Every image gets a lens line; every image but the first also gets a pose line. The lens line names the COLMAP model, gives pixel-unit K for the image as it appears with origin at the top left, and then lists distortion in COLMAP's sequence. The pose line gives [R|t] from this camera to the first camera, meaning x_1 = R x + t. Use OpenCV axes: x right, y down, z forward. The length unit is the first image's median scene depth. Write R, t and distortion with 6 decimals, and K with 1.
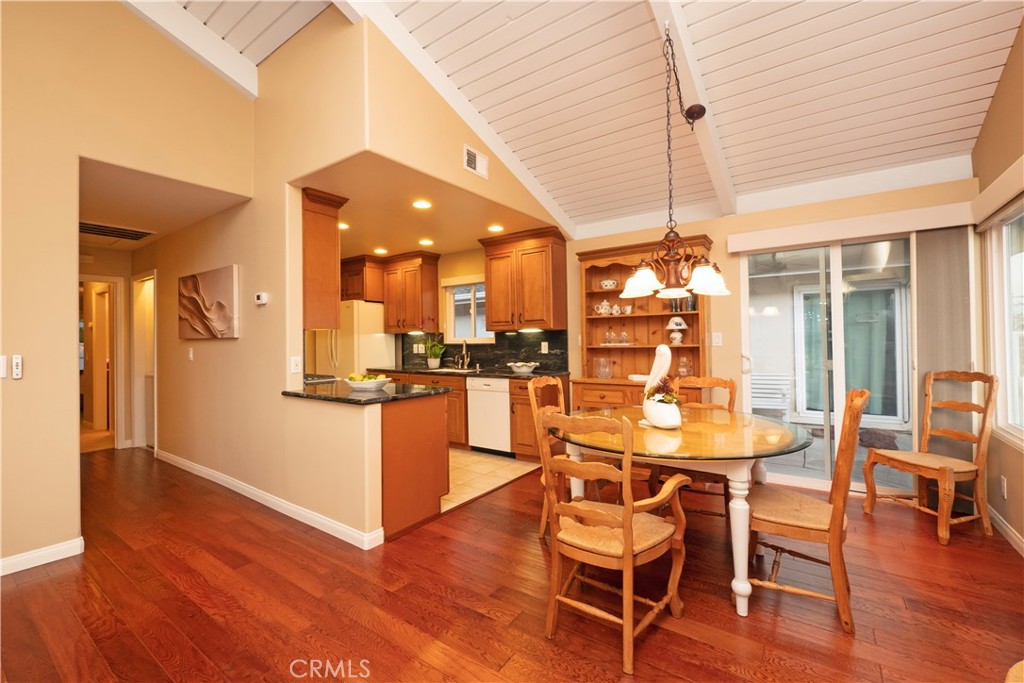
lens RADIAL K [[430.0, 0, 512.0], [0, 430.0, 341.5], [0, 0, 1]] dist [-0.000381, 0.000076]
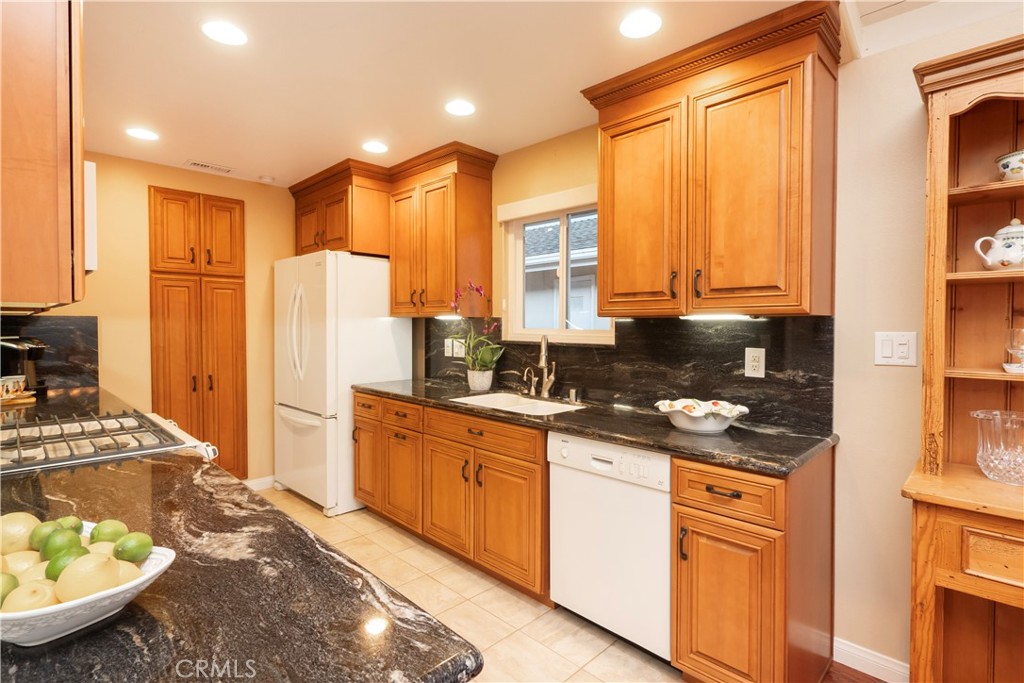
lens RADIAL K [[505.3, 0, 512.0], [0, 505.3, 341.5], [0, 0, 1]] dist [0.002873, 0.000529]
pose [[0.985665, 0.025025, -0.166851, -0.054540], [-0.020304, 0.999345, 0.029941, -0.011840], [0.167491, -0.026124, 0.985527, 0.467711]]
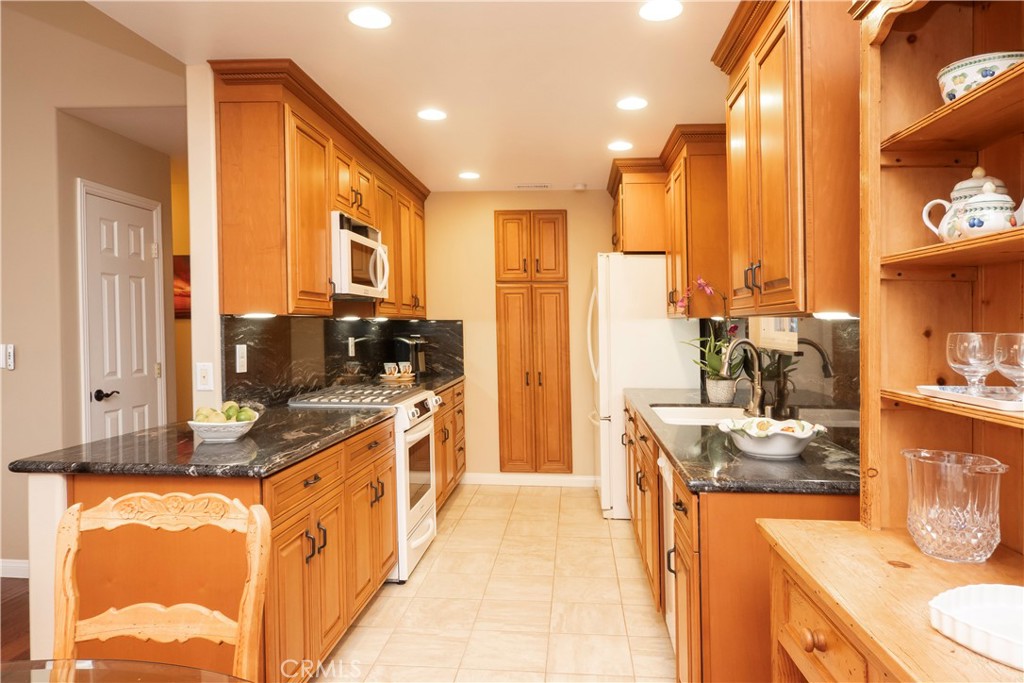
lens RADIAL K [[693.0, 0, 512.0], [0, 693.0, 341.5], [0, 0, 1]] dist [0.051170, -0.000971]
pose [[0.506014, 0.038460, -0.861667, 0.310745], [-0.015034, 0.999247, 0.035773, -0.019806], [0.862394, -0.005147, 0.506212, 0.513190]]
